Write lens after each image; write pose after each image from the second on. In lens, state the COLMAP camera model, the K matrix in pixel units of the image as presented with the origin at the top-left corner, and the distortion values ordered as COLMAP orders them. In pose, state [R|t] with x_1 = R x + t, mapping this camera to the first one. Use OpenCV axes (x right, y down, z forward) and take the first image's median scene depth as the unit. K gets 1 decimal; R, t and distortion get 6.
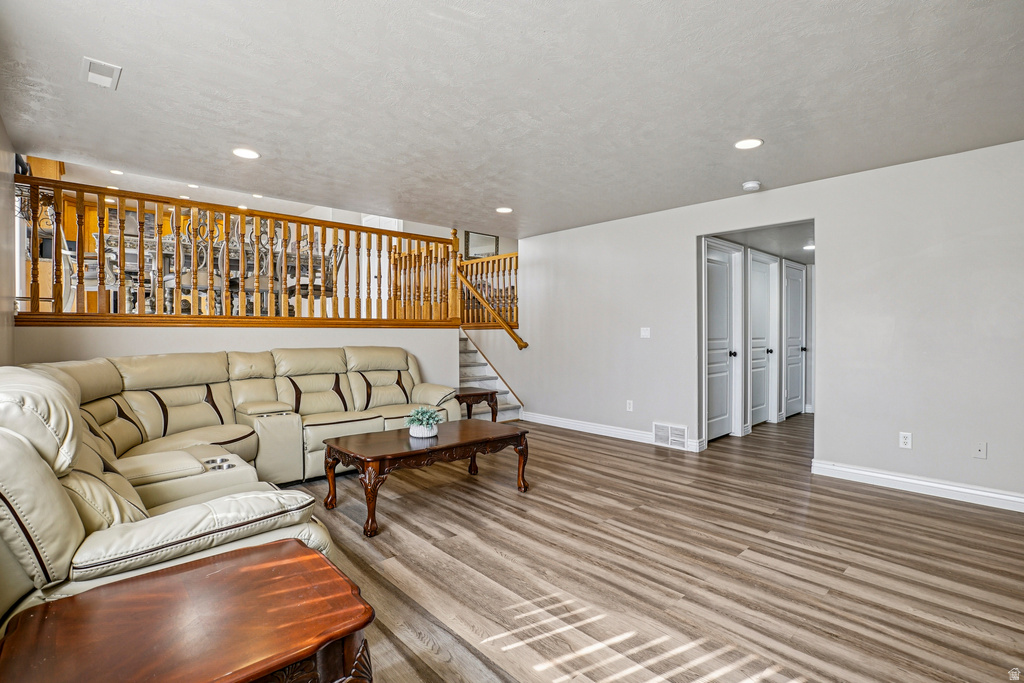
lens RADIAL K [[488.1, 0, 520.1], [0, 488.1, 335.6], [0, 0, 1]] dist [-0.042937, 0.009326]
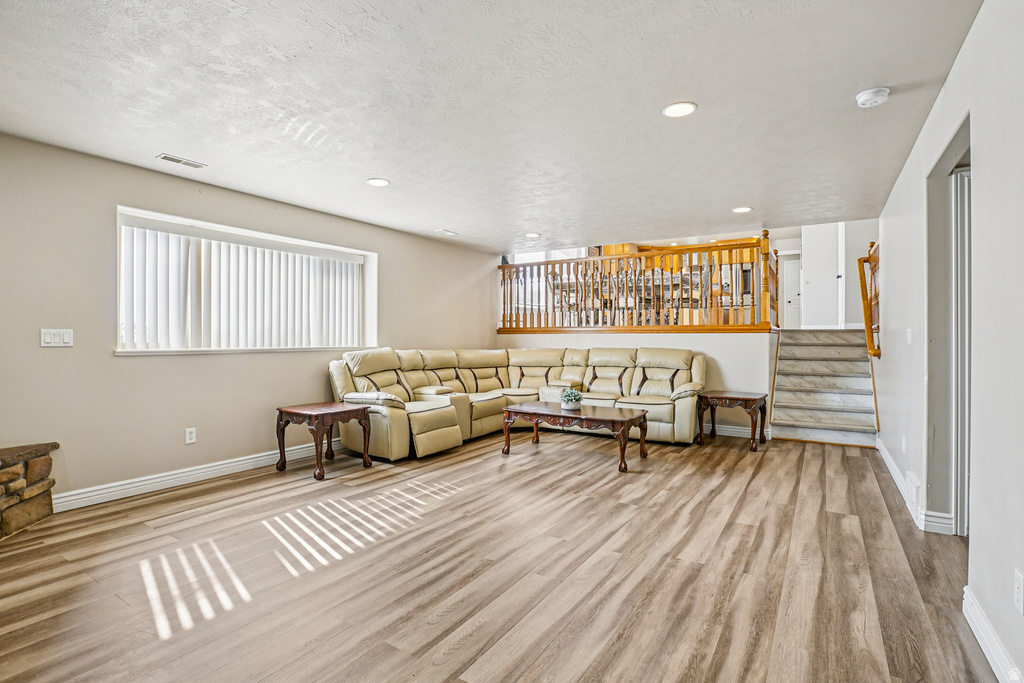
lens RADIAL K [[488.1, 0, 519.1], [0, 488.1, 341.6], [0, 0, 1]] dist [-0.042937, 0.009326]
pose [[0.259298, 0.011283, -0.965731, 1.370600], [-0.006568, 0.999929, 0.009919, -0.008528], [0.965775, 0.003771, 0.259354, 0.569761]]
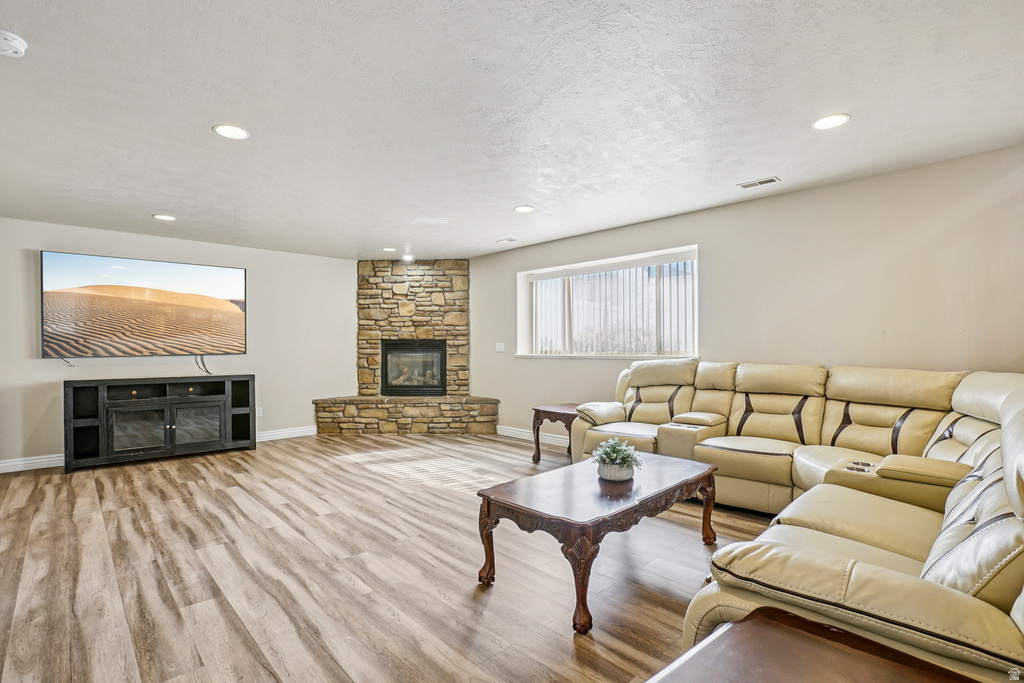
lens RADIAL K [[488.1, 0, 515.4], [0, 488.1, 344.0], [0, 0, 1]] dist [-0.042937, 0.009326]
pose [[-0.999886, 0.007650, -0.013032, -0.033239], [0.007726, 0.999953, -0.005794, -0.002571], [0.012987, -0.005894, -0.999898, 2.110207]]
